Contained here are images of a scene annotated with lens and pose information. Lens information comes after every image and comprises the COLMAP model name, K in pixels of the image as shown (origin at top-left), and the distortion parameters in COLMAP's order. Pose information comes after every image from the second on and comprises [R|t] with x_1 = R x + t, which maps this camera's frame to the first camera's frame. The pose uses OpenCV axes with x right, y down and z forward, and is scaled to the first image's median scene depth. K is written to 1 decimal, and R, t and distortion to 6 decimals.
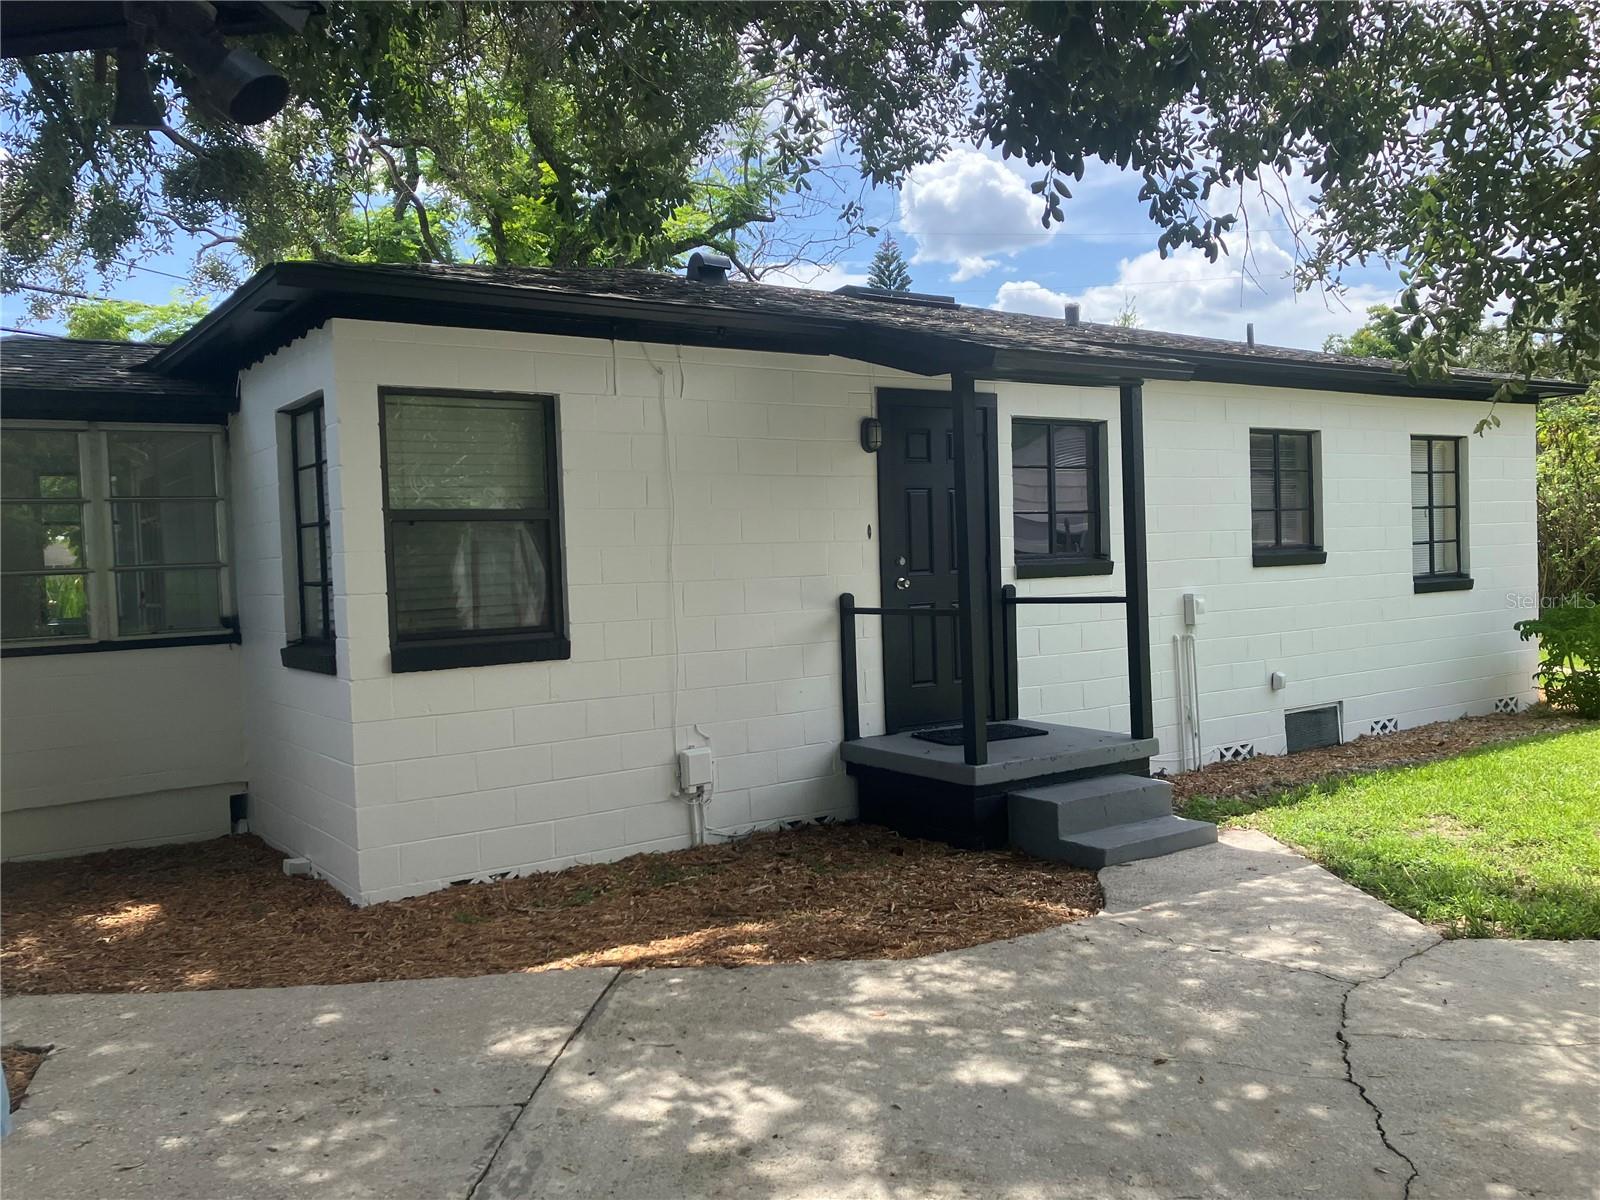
lens RADIAL K [[1324.4, 0, 785.0], [0, 1324.4, 591.8], [0, 0, 1]] dist [0.040425, -0.048398]
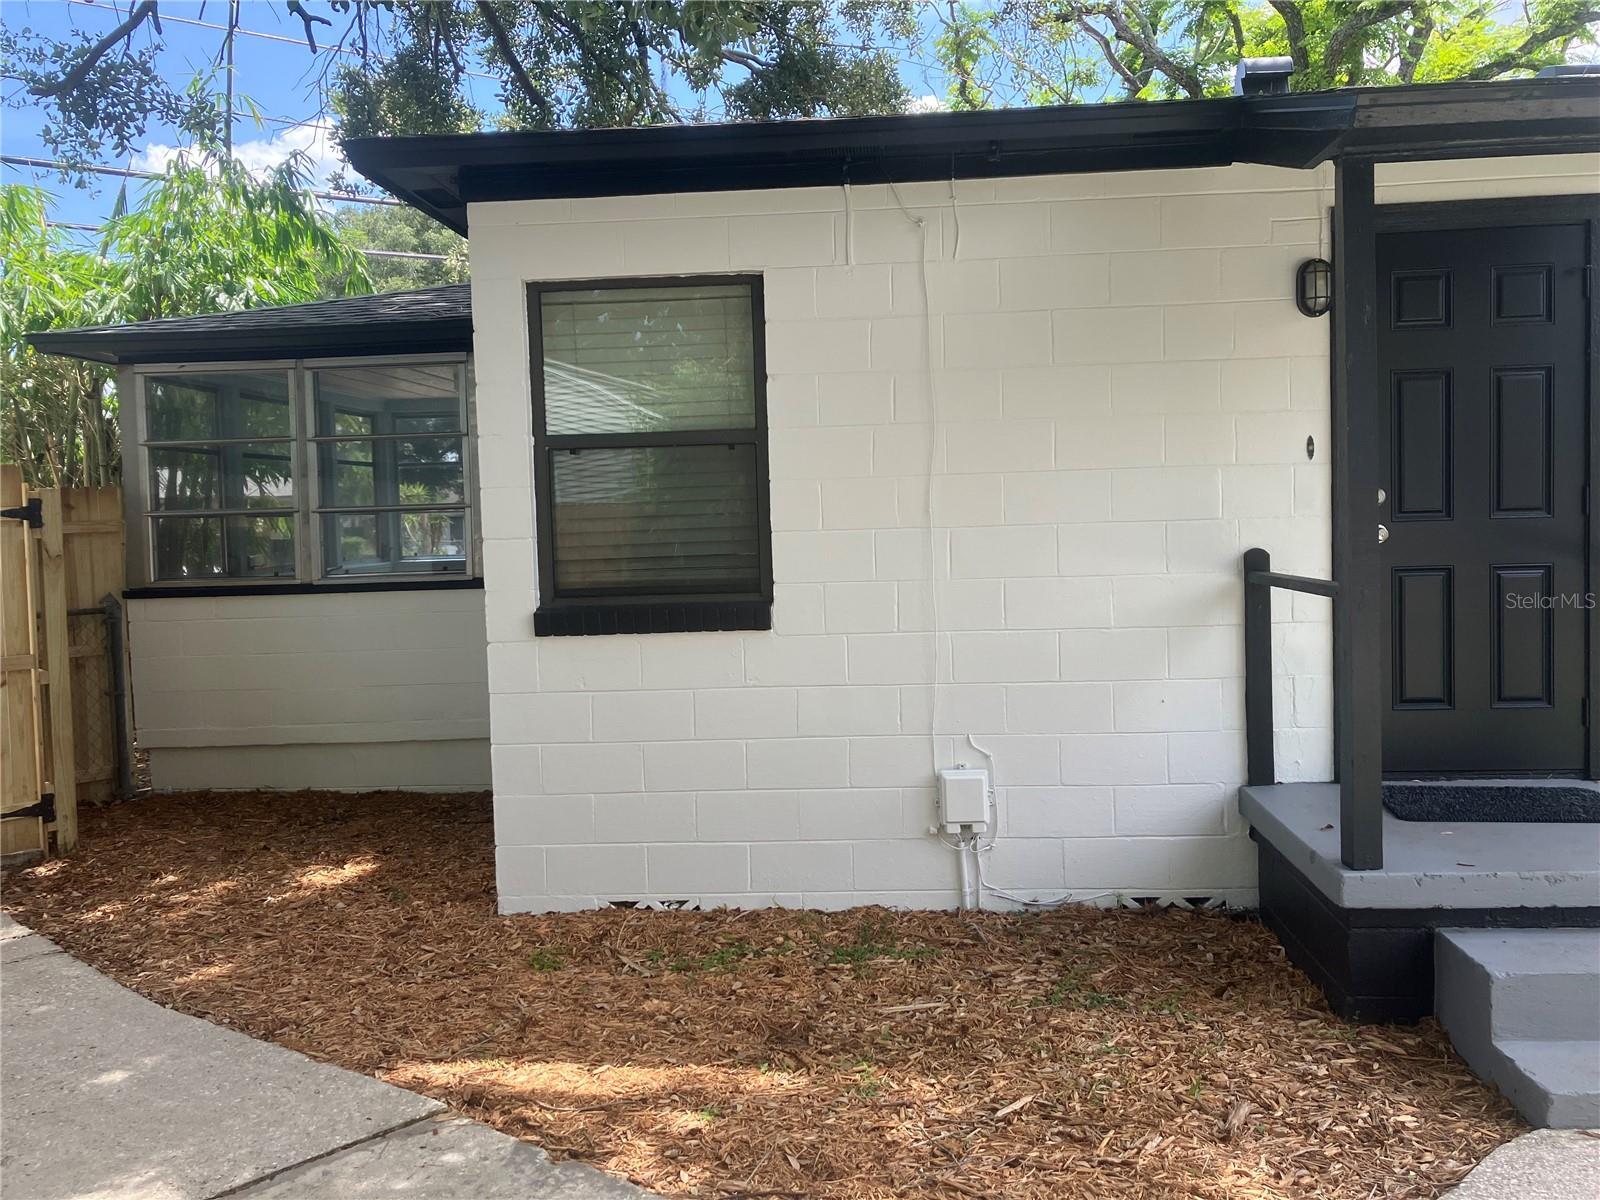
lens RADIAL K [[1324.4, 0, 803.5], [0, 1324.4, 583.4], [0, 0, 1]] dist [0.040425, -0.048398]
pose [[0.773307, 0.043436, -0.632542, 0.302522], [-0.011988, 0.998474, 0.053908, -0.015304], [0.633918, -0.034105, 0.772648, 0.418534]]
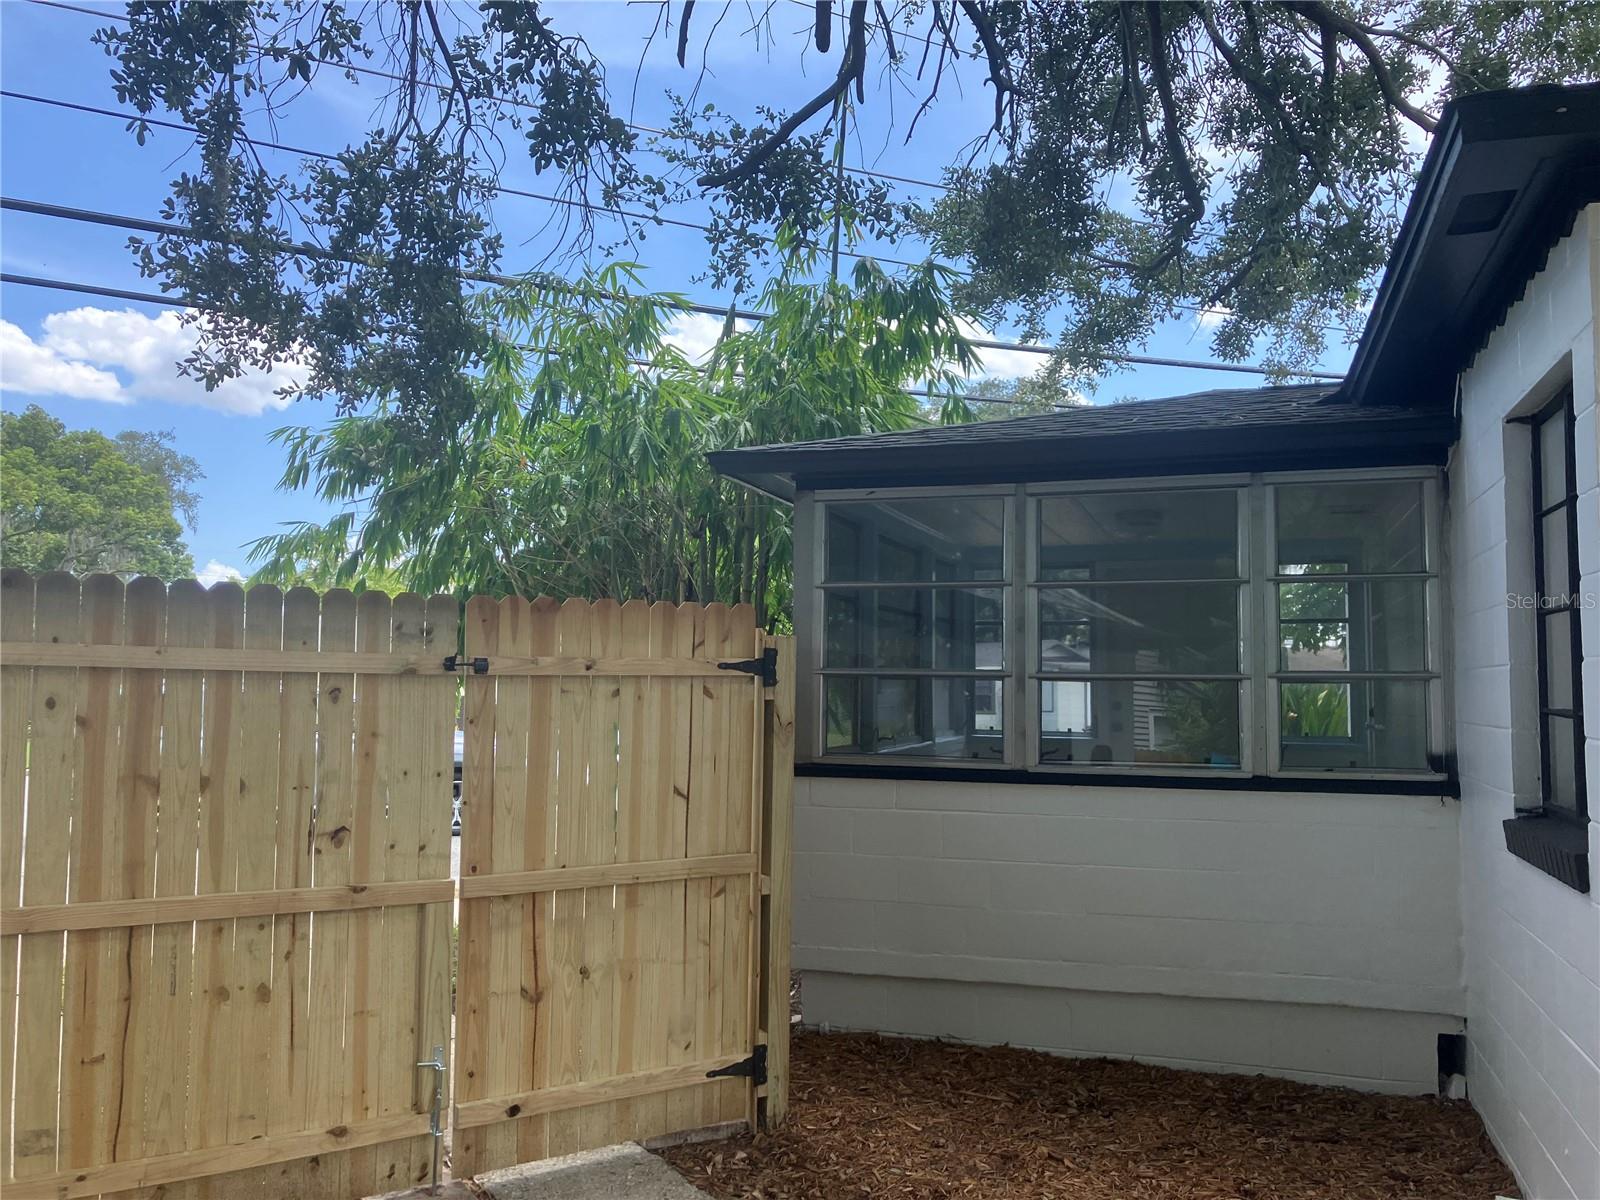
lens RADIAL K [[1324.4, 0, 802.3], [0, 1324.4, 599.1], [0, 0, 1]] dist [0.040425, -0.048398]
pose [[0.608753, -0.013349, -0.793247, -0.096593], [-0.049773, 0.997246, -0.054978, -0.006585], [0.791797, 0.072950, 0.606413, 0.383551]]
